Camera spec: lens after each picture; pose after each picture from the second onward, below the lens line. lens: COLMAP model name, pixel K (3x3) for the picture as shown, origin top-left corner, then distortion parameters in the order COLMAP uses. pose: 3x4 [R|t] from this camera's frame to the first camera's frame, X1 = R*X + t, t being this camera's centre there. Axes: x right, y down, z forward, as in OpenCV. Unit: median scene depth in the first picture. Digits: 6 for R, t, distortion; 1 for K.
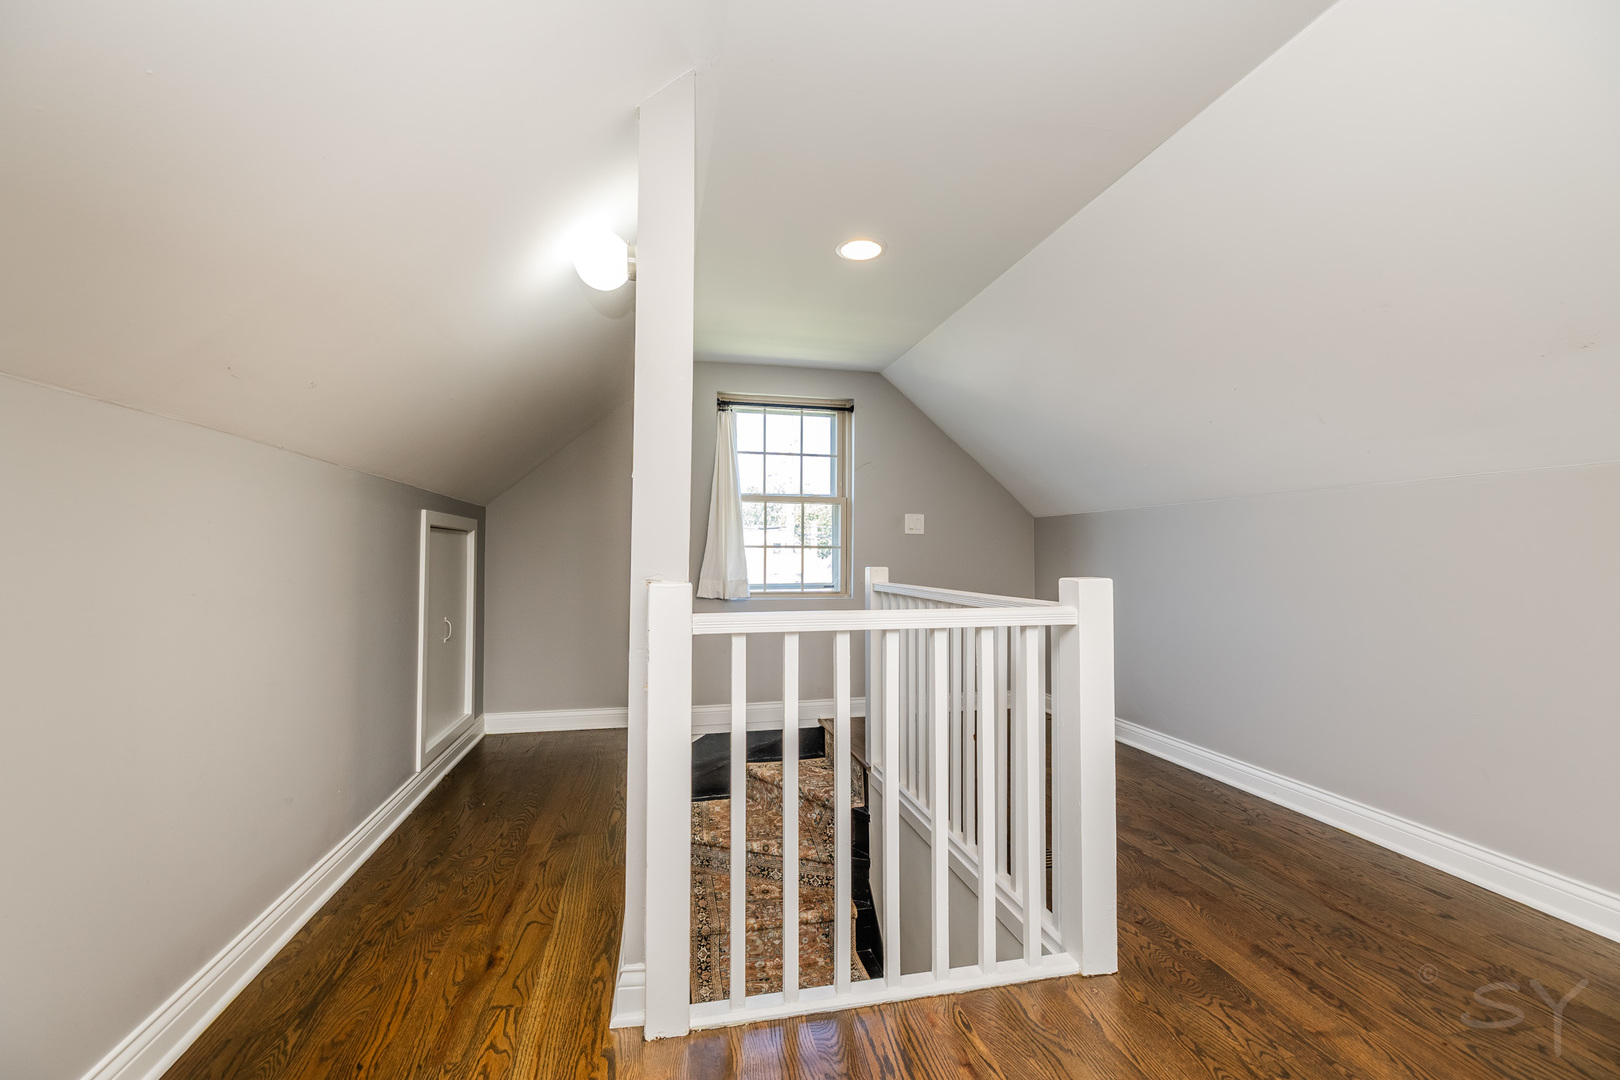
lens RADIAL K [[684.9, 0, 804.1], [0, 684.9, 534.0], [0, 0, 1]] dist [0.000932, 0.000179]
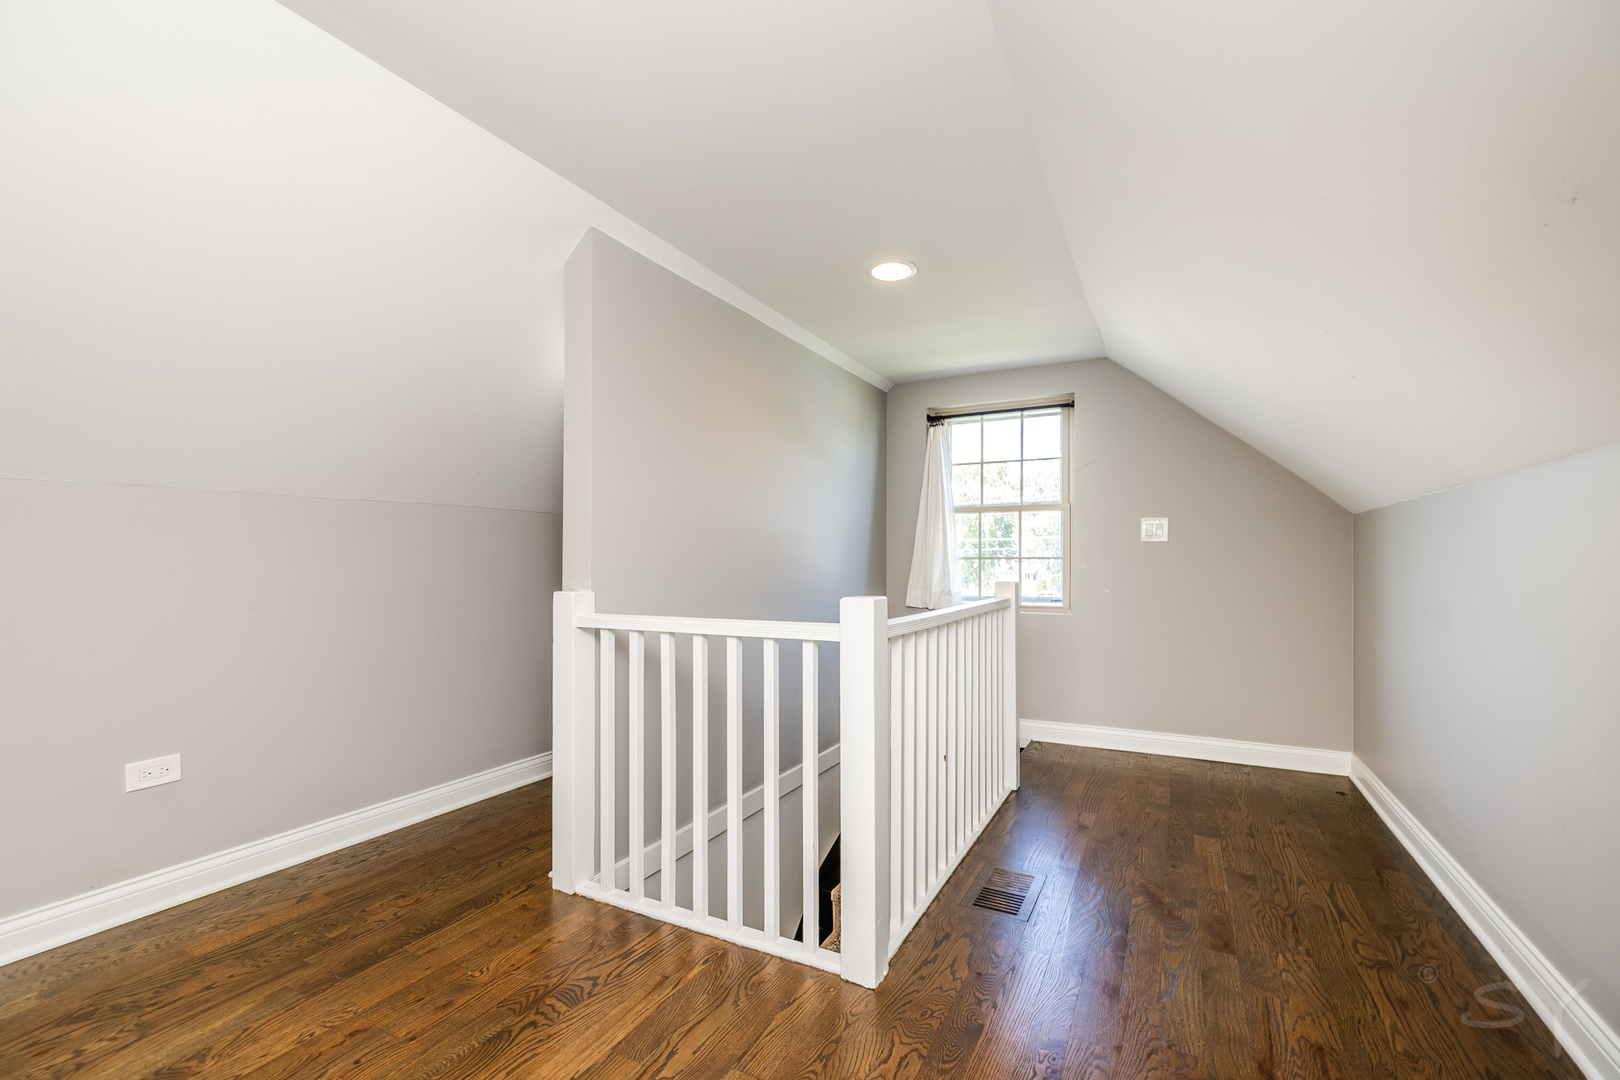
lens RADIAL K [[698.3, 0, 794.6], [0, 698.3, 568.5], [0, 0, 1]] dist [-0.000376, 0.000181]
pose [[0.756177, 0.004971, -0.654348, 0.402615], [0.023634, 0.999111, 0.034902, -0.008396], [0.653940, -0.041857, 0.755387, 0.065168]]
